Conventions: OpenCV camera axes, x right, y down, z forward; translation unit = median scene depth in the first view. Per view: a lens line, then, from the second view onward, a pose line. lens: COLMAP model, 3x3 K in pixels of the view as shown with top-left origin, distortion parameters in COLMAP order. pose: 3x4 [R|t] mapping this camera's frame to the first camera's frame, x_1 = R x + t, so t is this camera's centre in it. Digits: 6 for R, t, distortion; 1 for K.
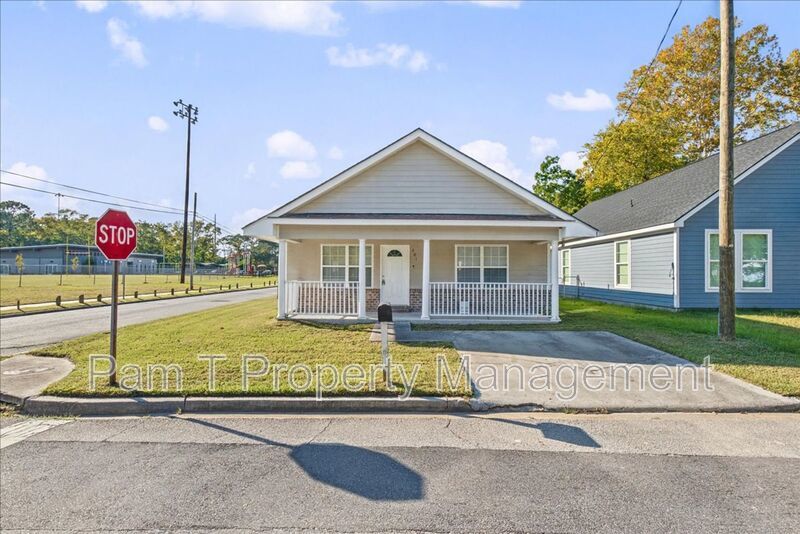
lens RADIAL K [[363.2, 0, 425.2], [0, 363.2, 268.5], [0, 0, 1]] dist [0.001383, 0.000443]
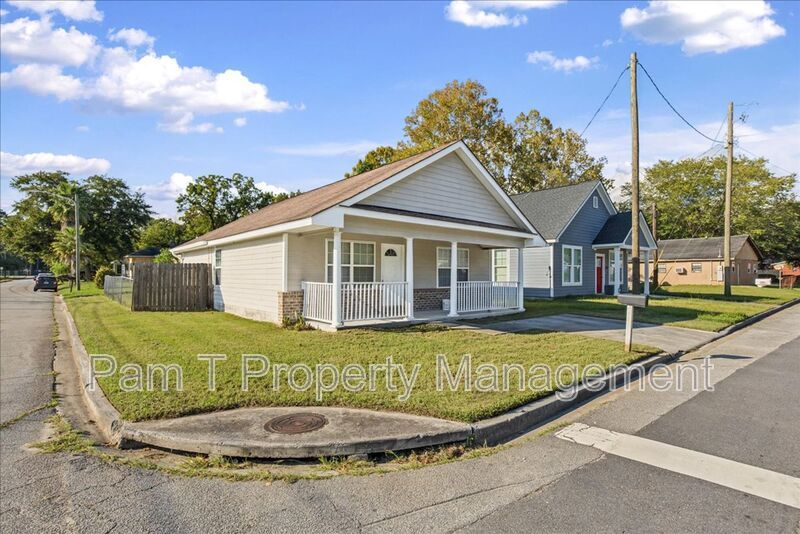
lens RADIAL K [[394.0, 0, 401.0], [0, 394.0, 269.4], [0, 0, 1]] dist [0.004784, 0.000602]
pose [[0.747472, 0.007790, 0.664247, -0.817388], [-0.010241, 0.999948, -0.000202, 0.002768], [-0.664214, -0.006652, 0.747513, 0.208614]]
